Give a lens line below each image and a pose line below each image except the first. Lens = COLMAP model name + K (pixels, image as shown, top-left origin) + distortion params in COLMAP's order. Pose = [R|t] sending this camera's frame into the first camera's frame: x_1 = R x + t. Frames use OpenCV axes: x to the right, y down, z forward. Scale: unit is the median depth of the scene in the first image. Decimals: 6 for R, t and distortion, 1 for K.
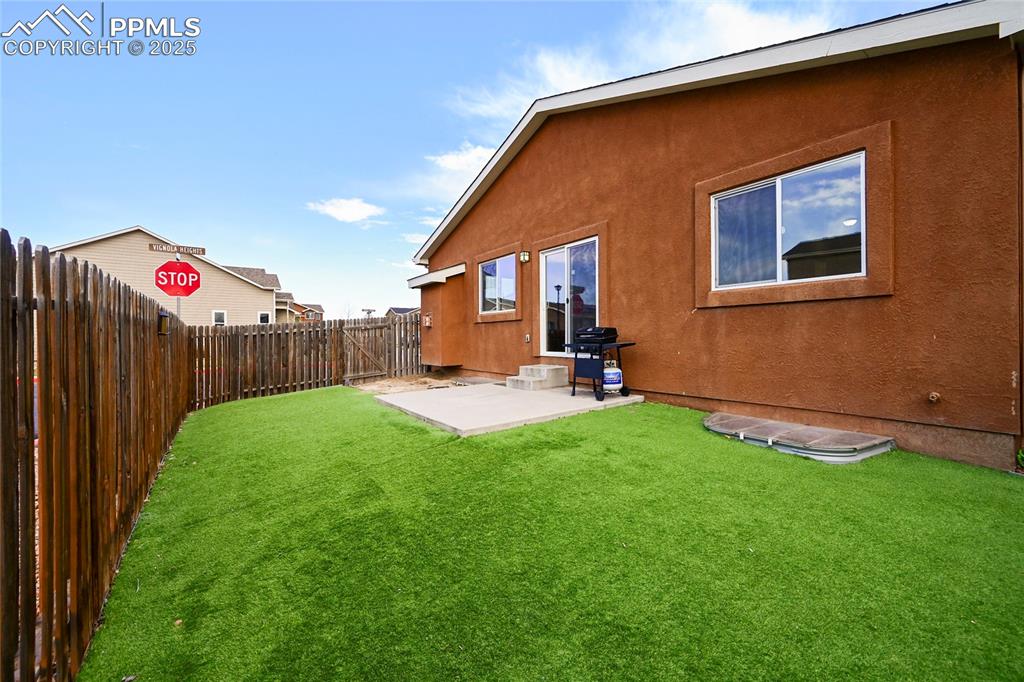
lens RADIAL K [[405.8, 0, 512.8], [0, 405.8, 336.8], [0, 0, 1]] dist [-0.000692, 0.000193]
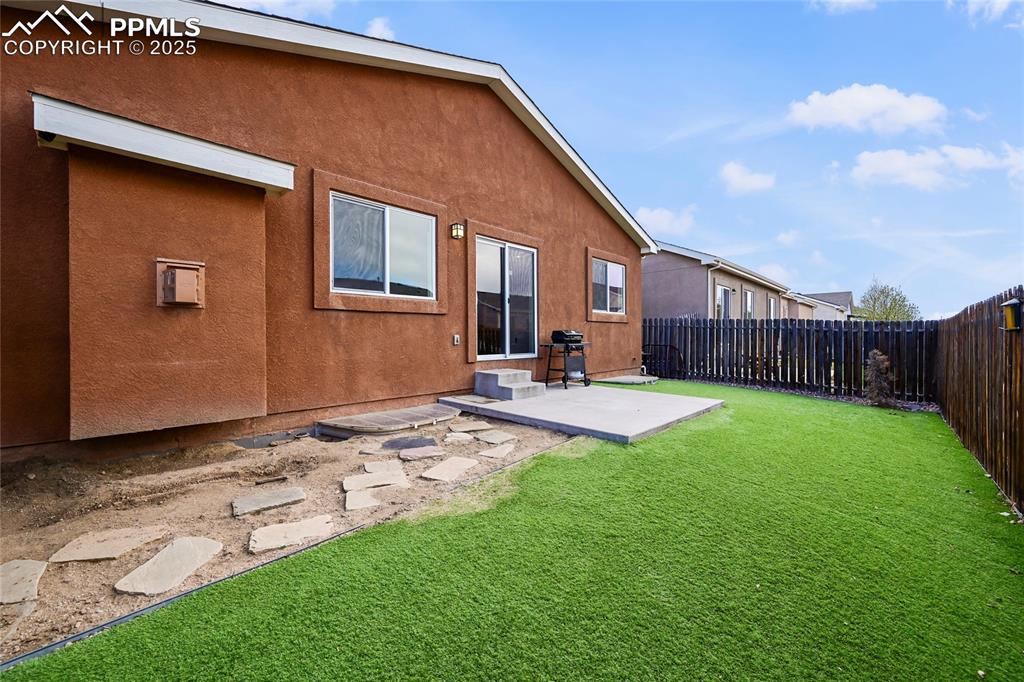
lens RADIAL K [[405.8, 0, 512.8], [0, 405.8, 336.8], [0, 0, 1]] dist [-0.000692, 0.000193]
pose [[-0.181549, 0.009258, 0.983338, -0.769964], [0.003230, 0.999956, -0.008819, 0.005771], [-0.983377, 0.001575, -0.181571, 1.101447]]
